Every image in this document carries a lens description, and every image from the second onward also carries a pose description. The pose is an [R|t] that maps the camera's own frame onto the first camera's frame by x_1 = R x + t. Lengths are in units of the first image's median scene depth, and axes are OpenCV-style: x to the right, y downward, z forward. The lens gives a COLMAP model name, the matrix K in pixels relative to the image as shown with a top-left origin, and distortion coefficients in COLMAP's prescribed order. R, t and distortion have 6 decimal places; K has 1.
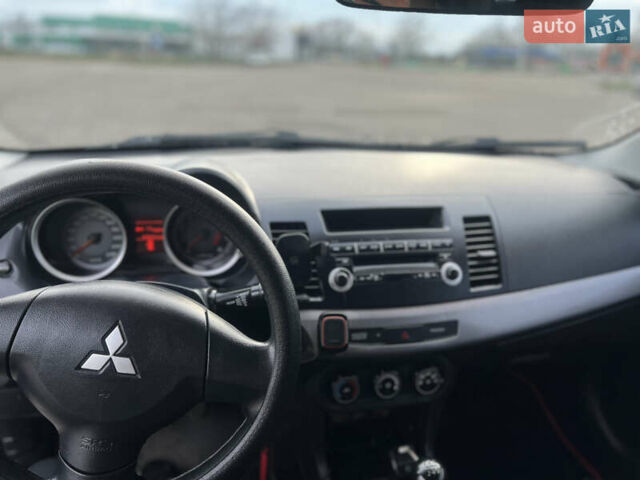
lens RADIAL K [[488.0, 0, 325.7], [0, 488.0, 237.6], [0, 0, 1]] dist [0.024103, -0.032556]
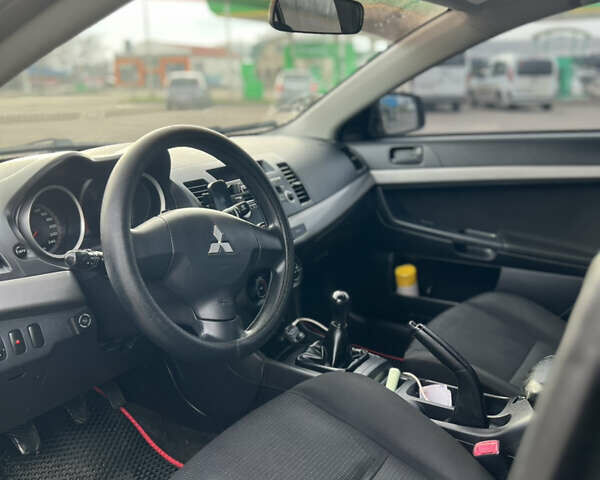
lens RADIAL K [[604.9, 0, 293.5], [0, 604.9, 238.5], [0, 0, 1]] dist [0.013473, 0.000000]
pose [[0.718831, -0.225173, 0.657707, -1.003338], [0.284965, 0.958393, 0.016668, 0.170093], [-0.634095, 0.175442, 0.753090, -0.406479]]
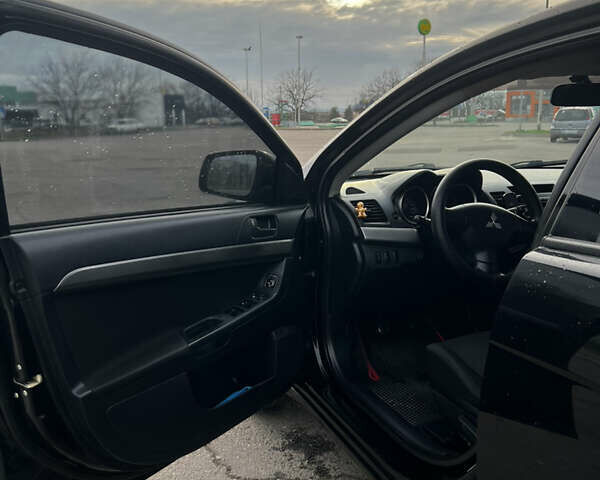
lens RADIAL K [[604.9, 0, 299.1], [0, 604.9, 240.2], [0, 0, 1]] dist [0.013473, 0.000000]
pose [[0.985097, -0.082093, 0.151147, -1.387819], [0.104152, 0.984030, -0.144349, 0.483856], [-0.136884, 0.157940, 0.977915, -1.535830]]
